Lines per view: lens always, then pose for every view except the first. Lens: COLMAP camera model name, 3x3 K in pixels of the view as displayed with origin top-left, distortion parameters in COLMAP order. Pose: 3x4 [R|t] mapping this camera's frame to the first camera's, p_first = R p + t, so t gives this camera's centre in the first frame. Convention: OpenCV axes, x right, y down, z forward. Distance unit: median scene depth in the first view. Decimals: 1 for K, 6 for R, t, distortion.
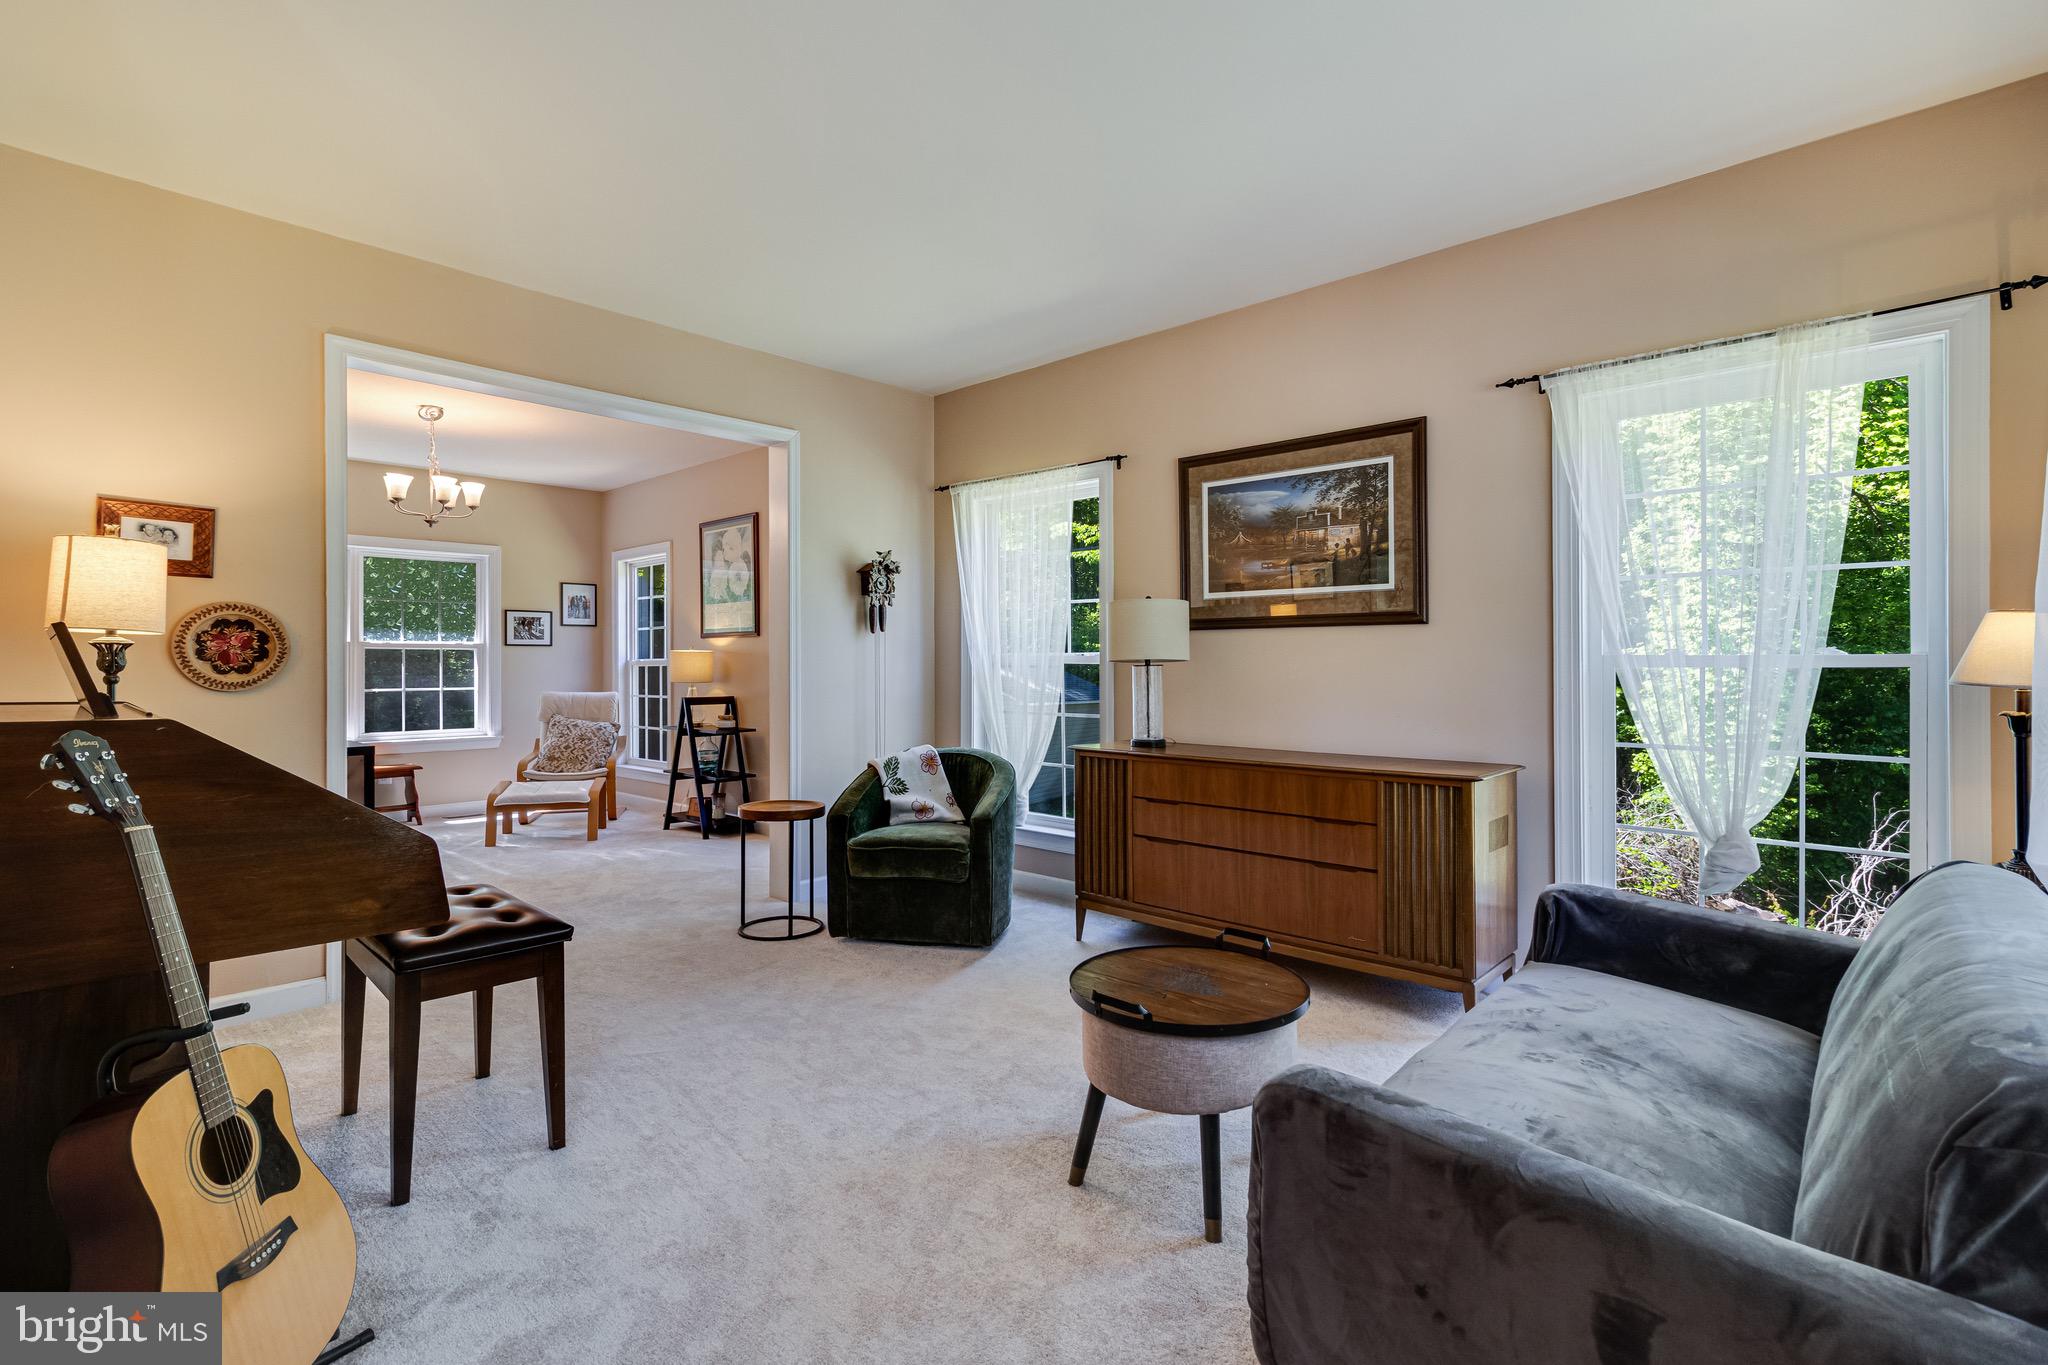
lens RADIAL K [[941.0, 0, 1024.3], [0, 941.0, 666.4], [0, 0, 1]] dist [0.000742, 0.000496]
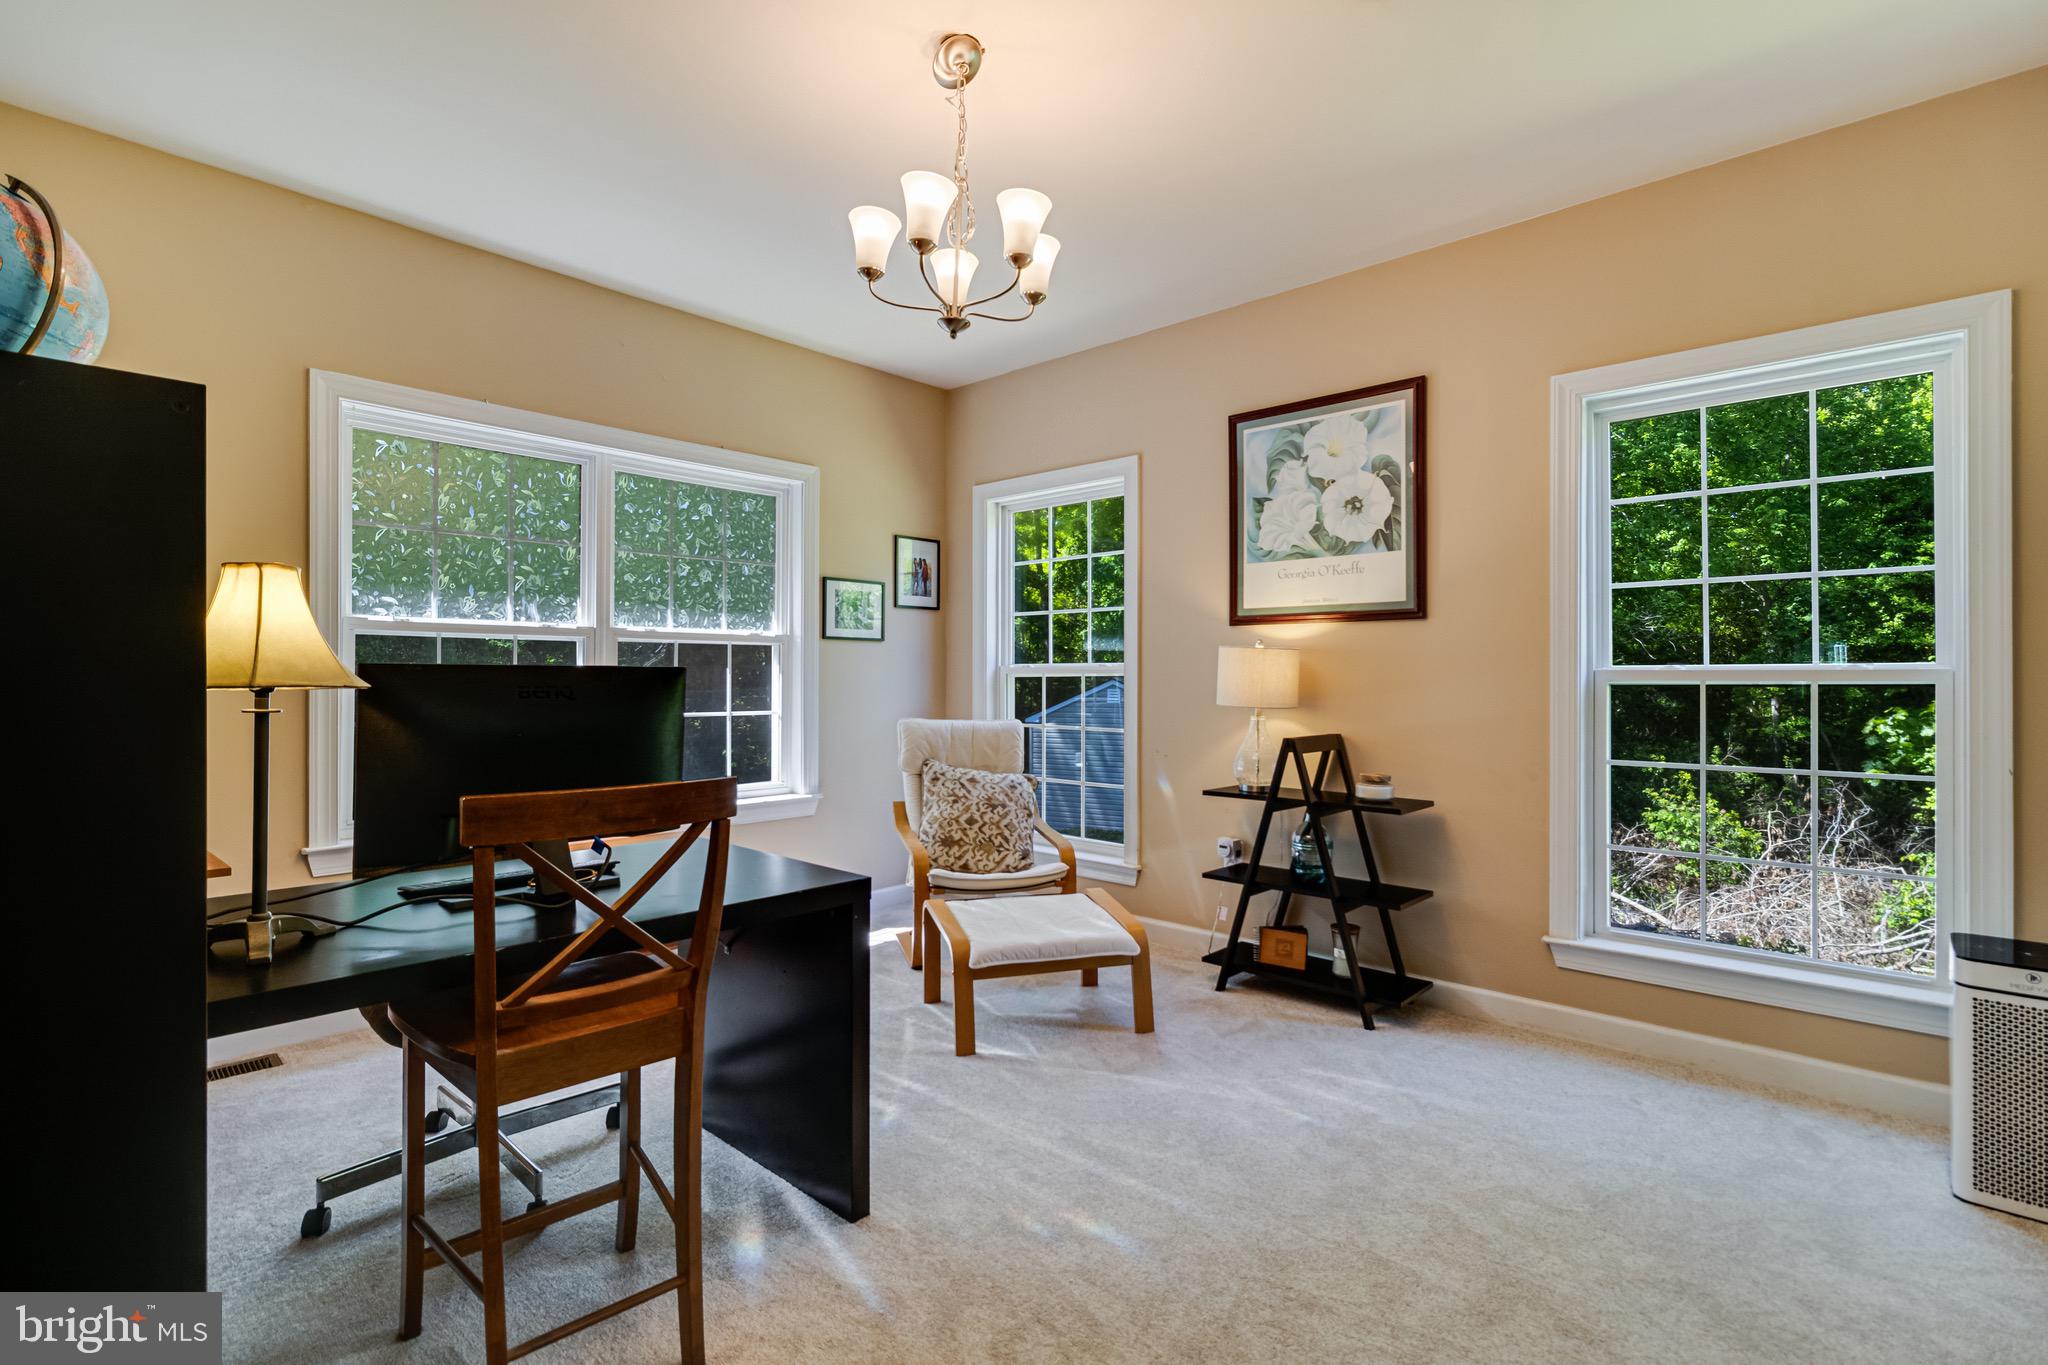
lens RADIAL K [[941.0, 0, 1033.4], [0, 941.0, 677.9], [0, 0, 1]] dist [0.000742, 0.000496]
pose [[0.999973, 0.007287, 0.001271, -0.397307], [-0.007287, 0.999973, 0.000633, 0.000783], [-0.001266, -0.000642, 0.999999, 0.392535]]
